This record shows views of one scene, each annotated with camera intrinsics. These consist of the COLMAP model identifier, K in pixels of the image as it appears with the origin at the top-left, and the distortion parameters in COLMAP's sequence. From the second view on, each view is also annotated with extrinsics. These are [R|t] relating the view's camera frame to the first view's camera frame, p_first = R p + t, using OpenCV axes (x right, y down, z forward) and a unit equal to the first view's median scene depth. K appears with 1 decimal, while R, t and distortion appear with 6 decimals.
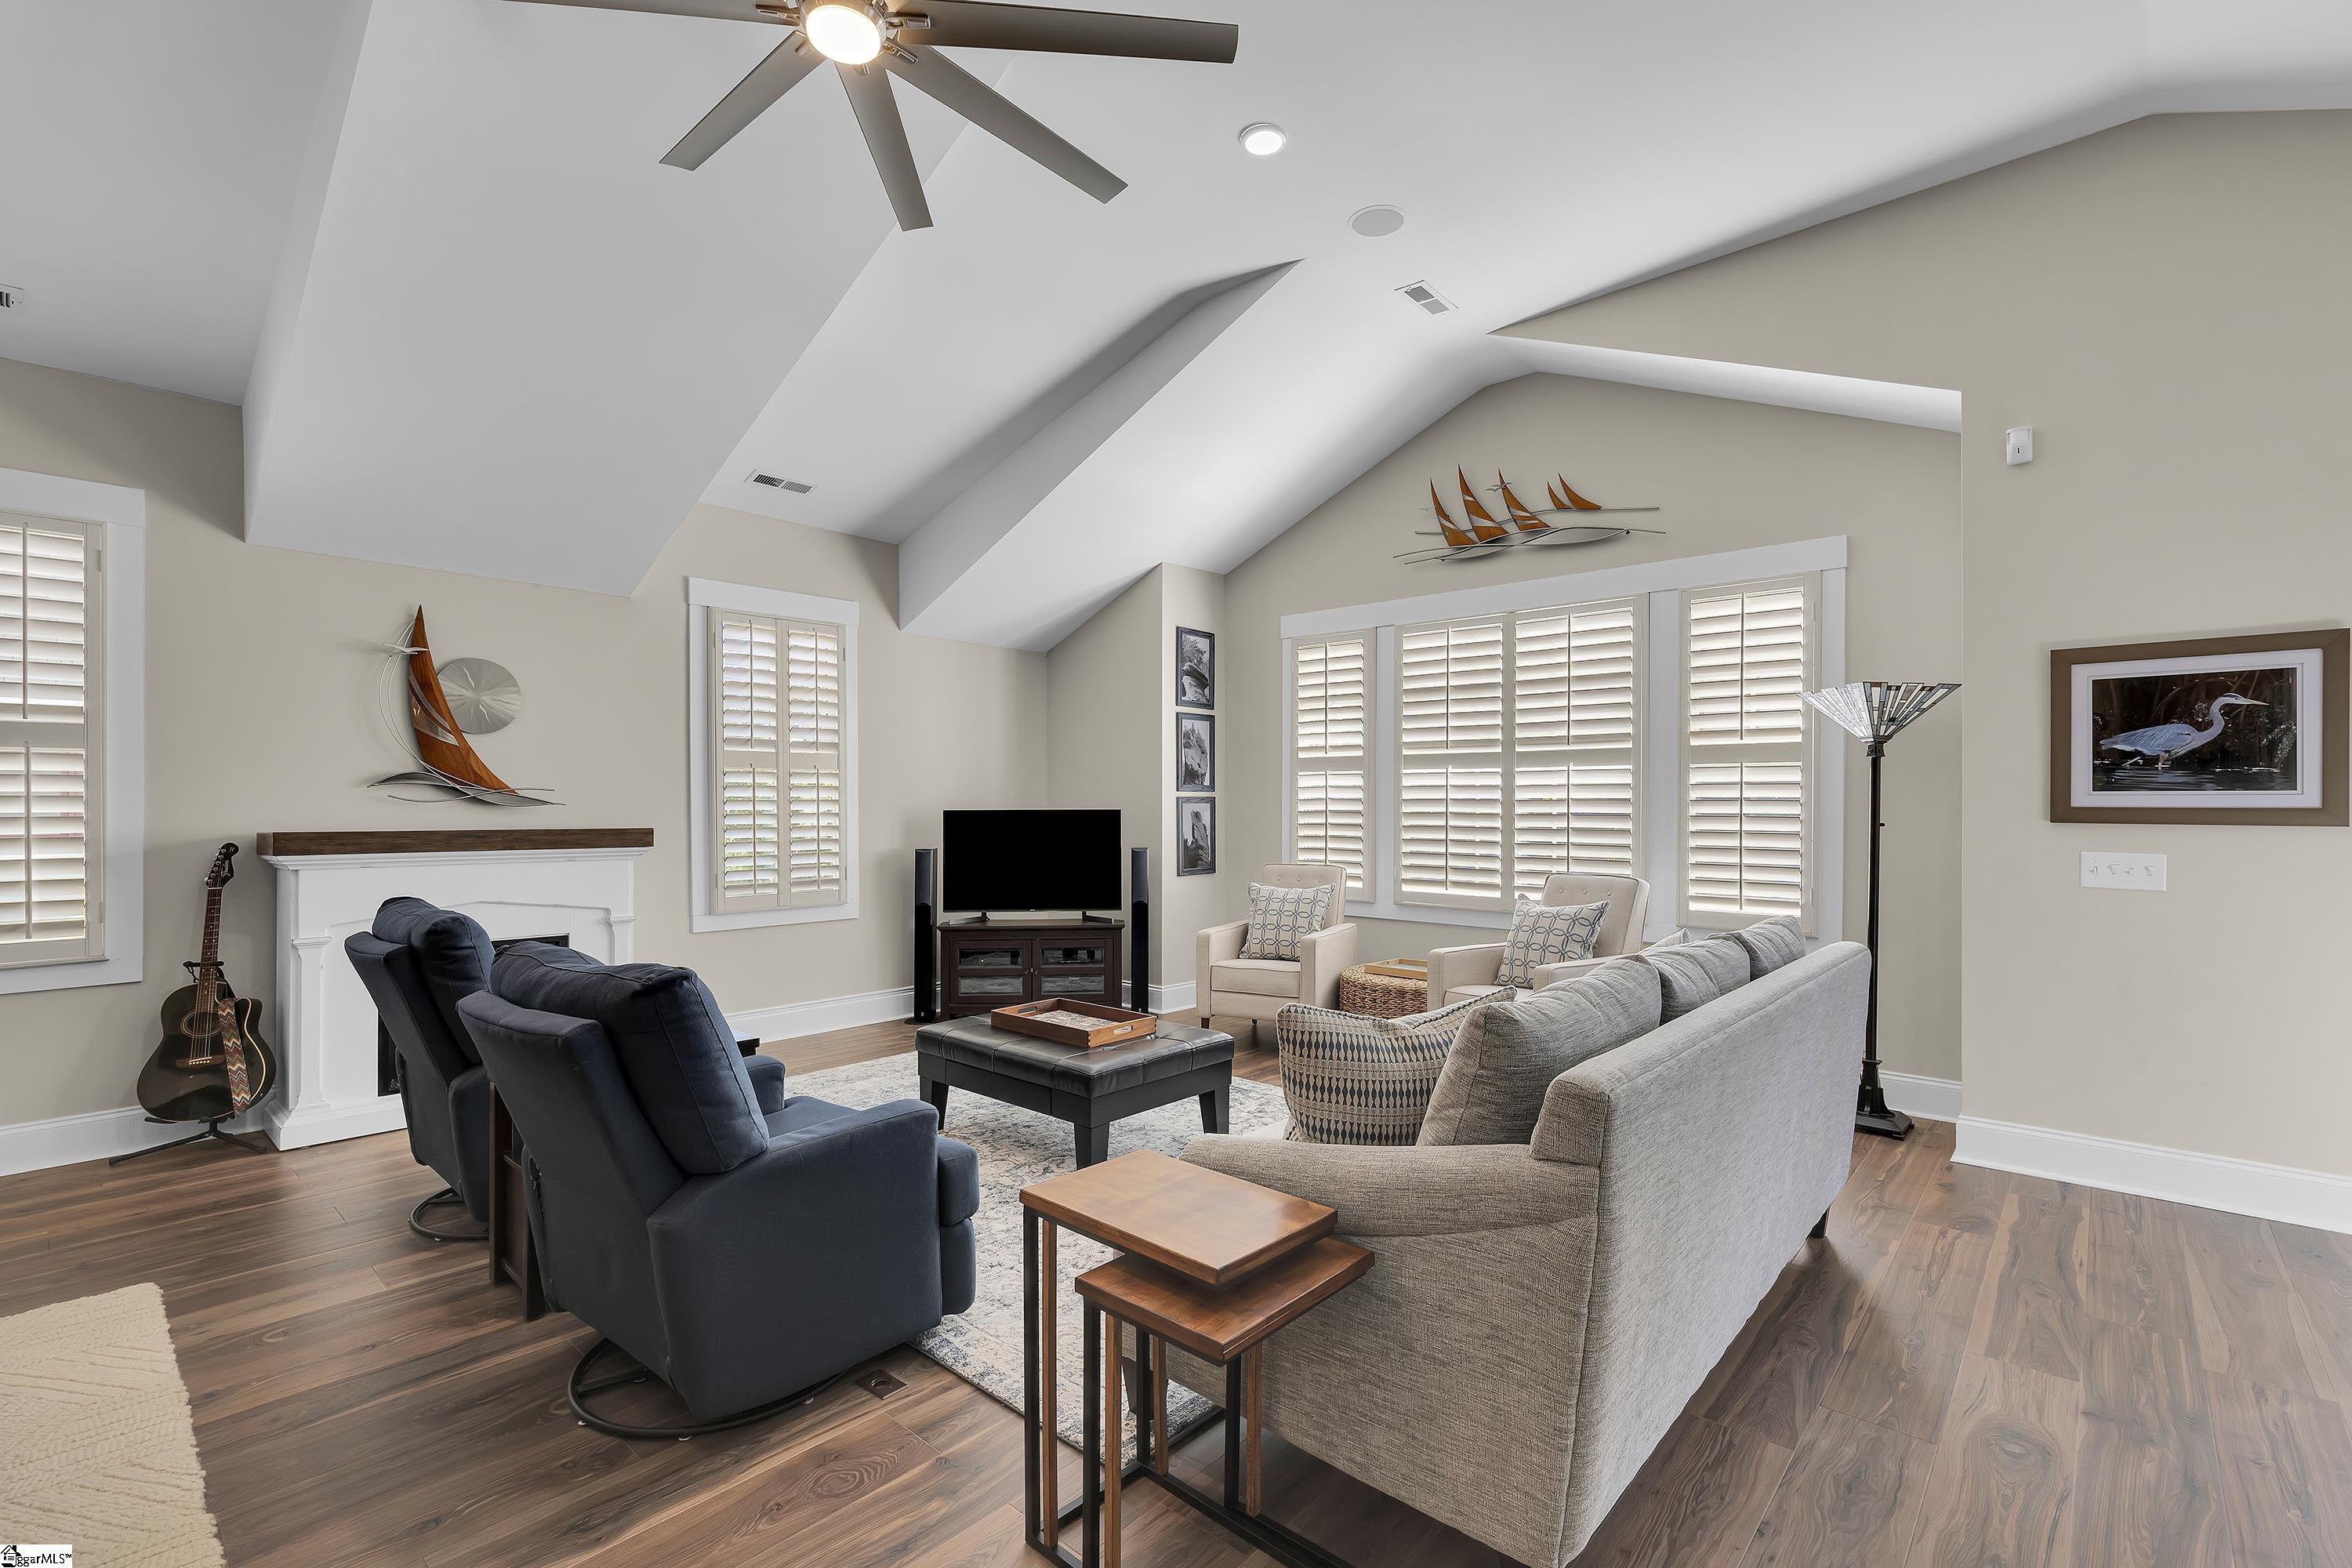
lens RADIAL K [[1034.4, 0, 1135.9], [0, 1034.4, 807.6], [0, 0, 1]] dist [-0.000434, 0.001462]
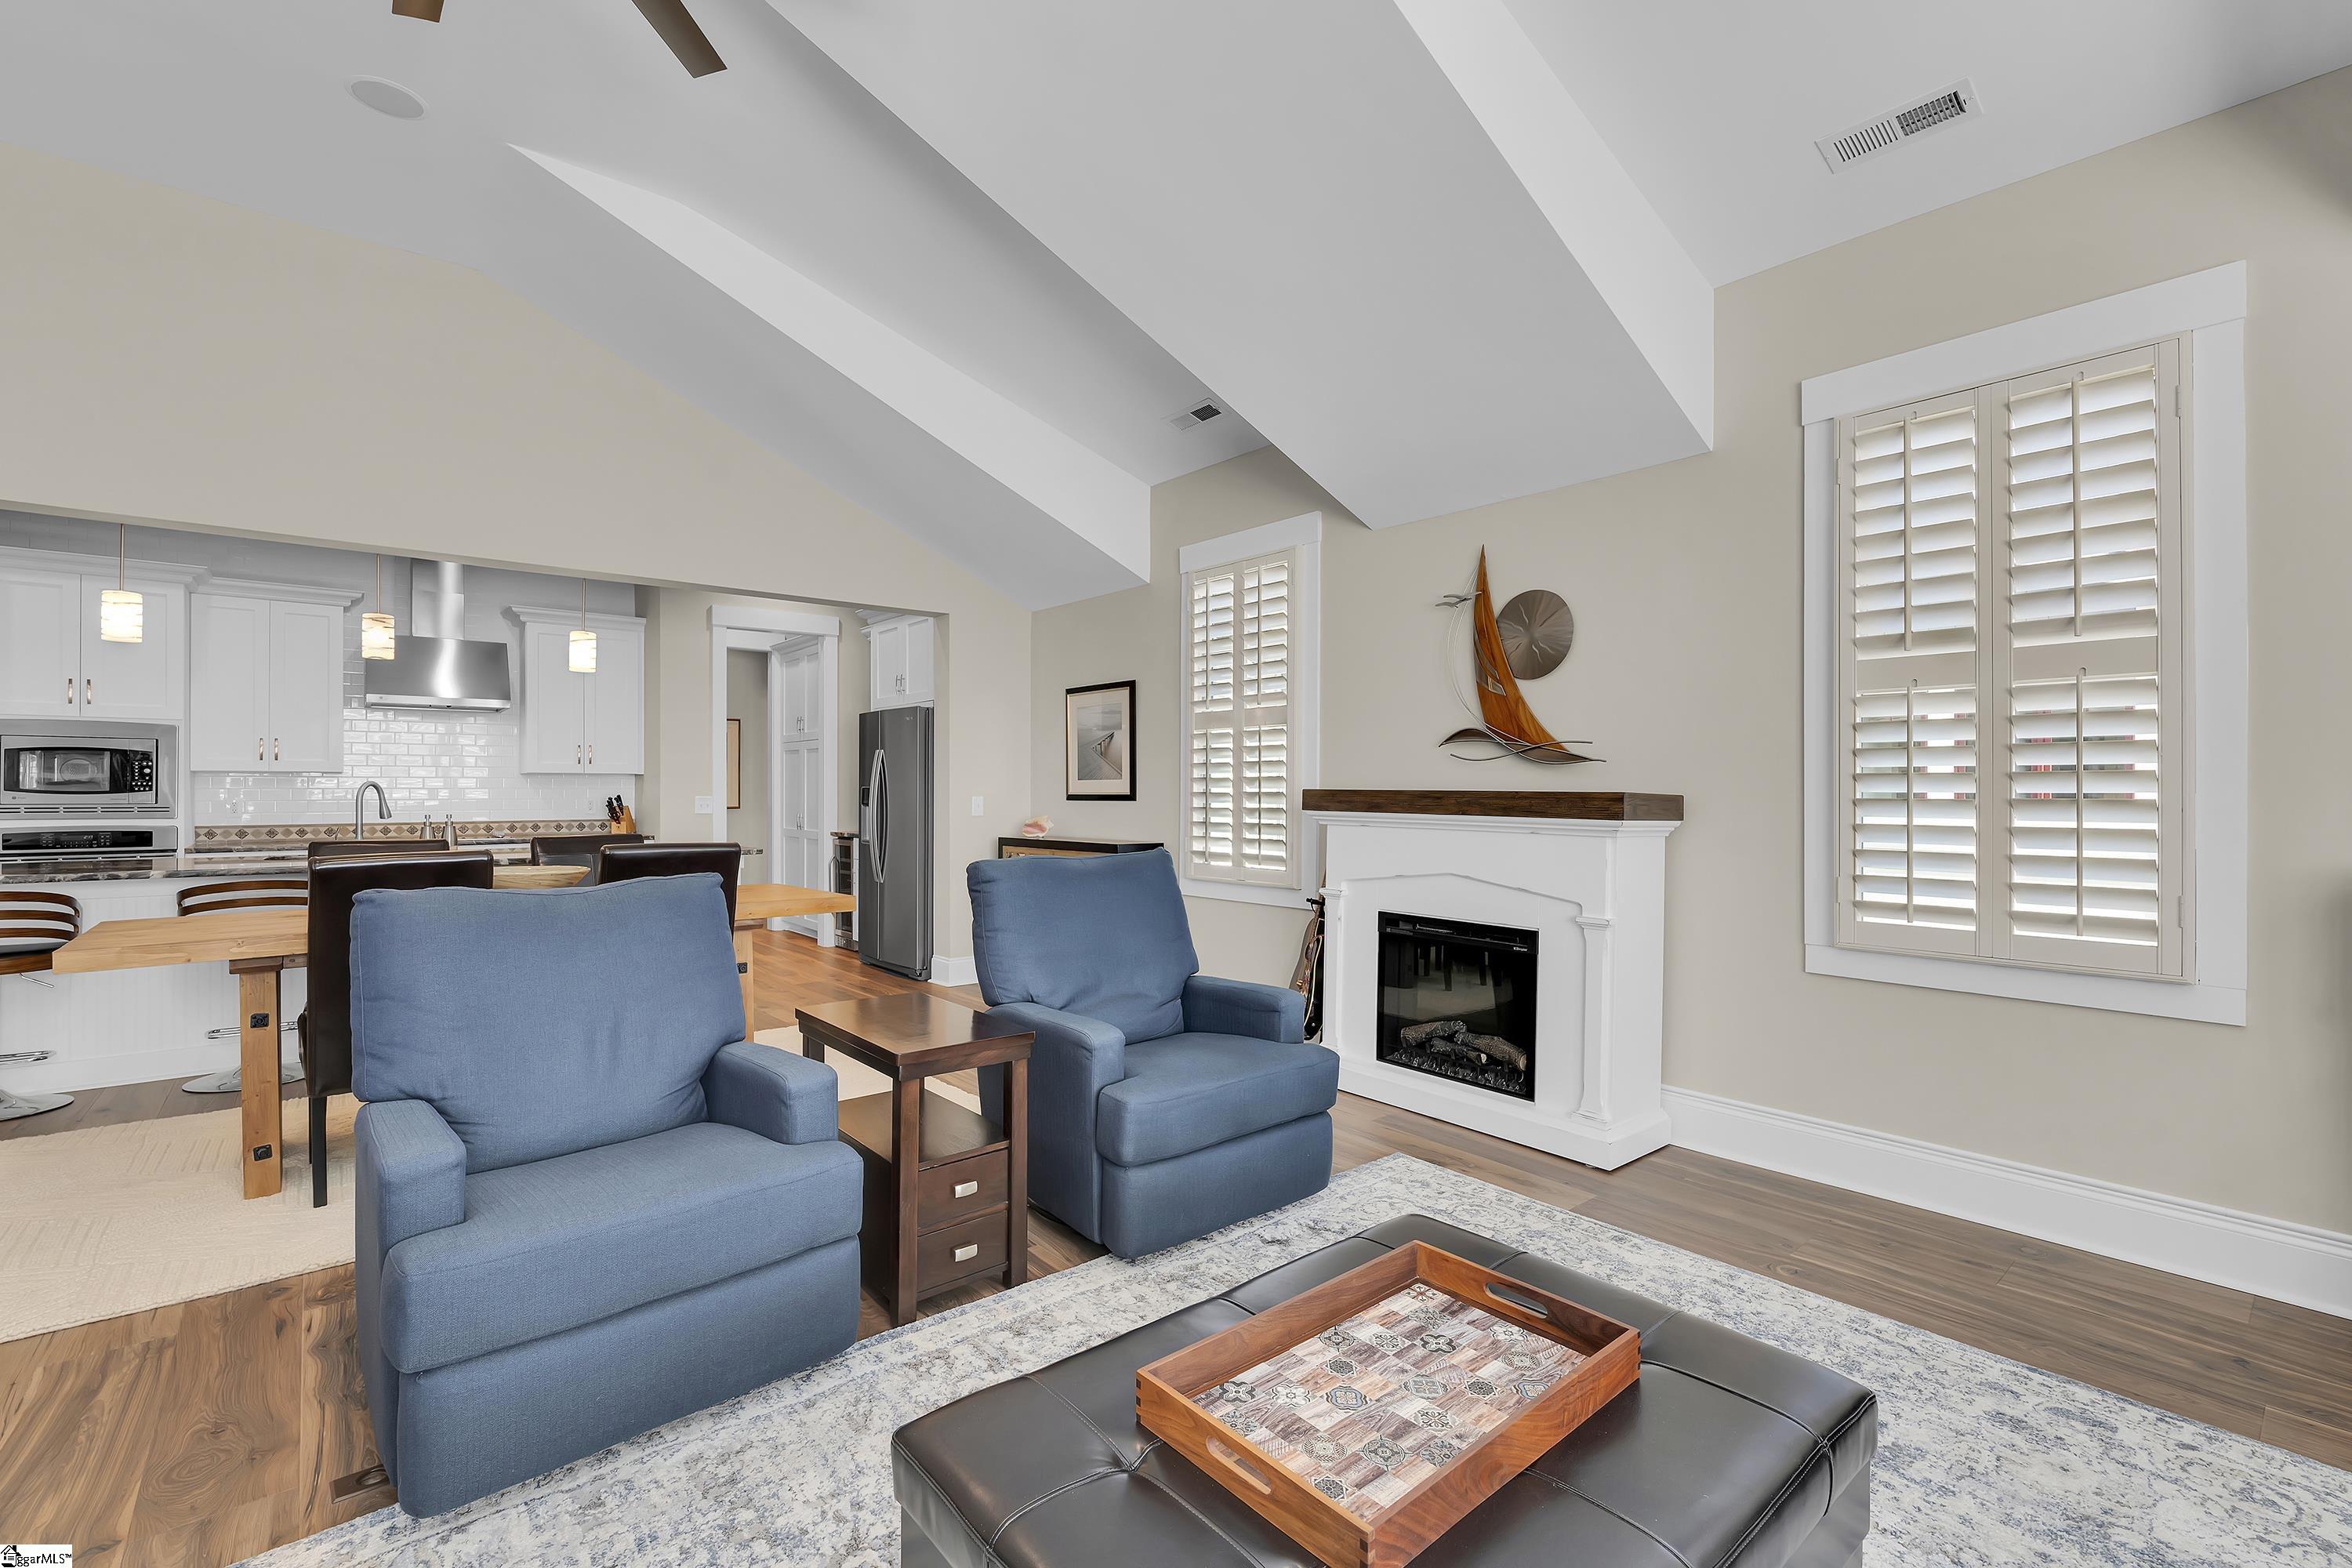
lens RADIAL K [[1034.4, 0, 1178.0], [0, 1034.4, 782.2], [0, 0, 1]] dist [-0.000434, 0.001462]
pose [[-0.103511, -0.003158, -0.994623, 0.240182], [-0.003599, 0.999990, -0.002800, 0.016285], [0.994622, 0.003290, -0.103522, 0.821212]]
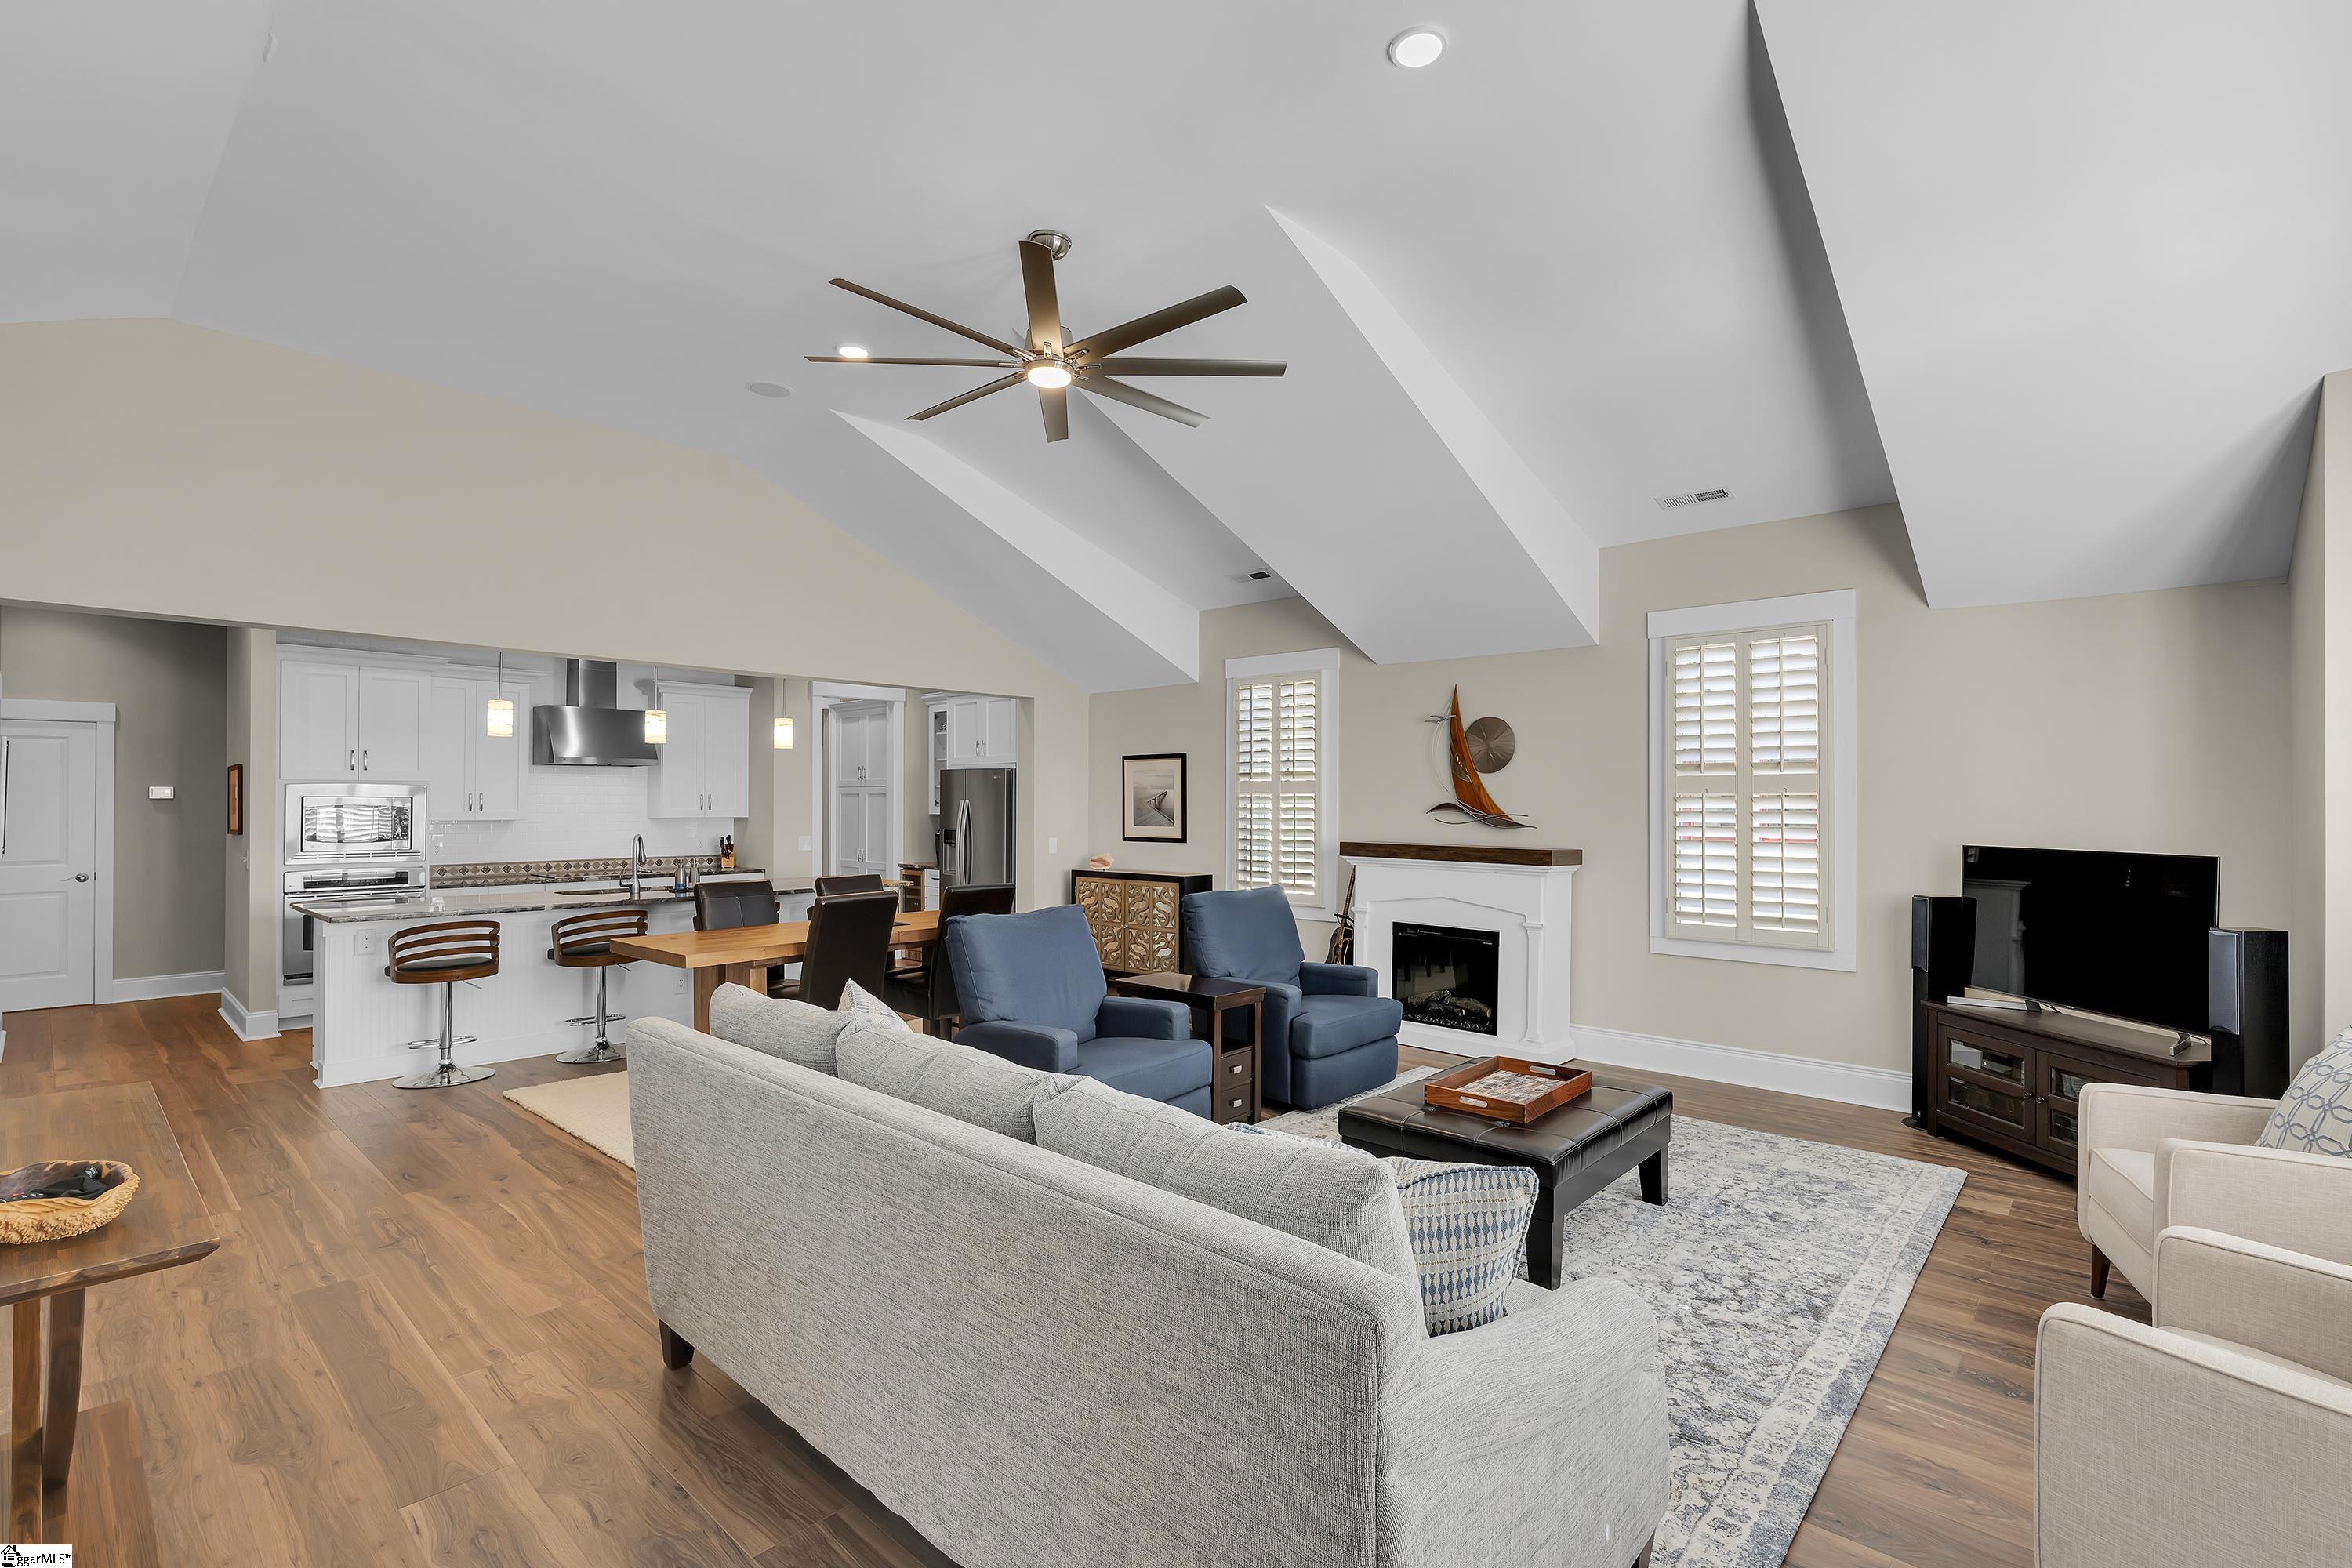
lens RADIAL K [[1034.4, 0, 1195.3], [0, 1034.4, 790.8], [0, 0, 1]] dist [-0.000434, 0.001462]
pose [[0.027121, -0.010655, -0.999575, 0.702539], [-0.005024, 0.999929, -0.010796, -0.033156], [0.999620, 0.005315, 0.027066, 0.603181]]
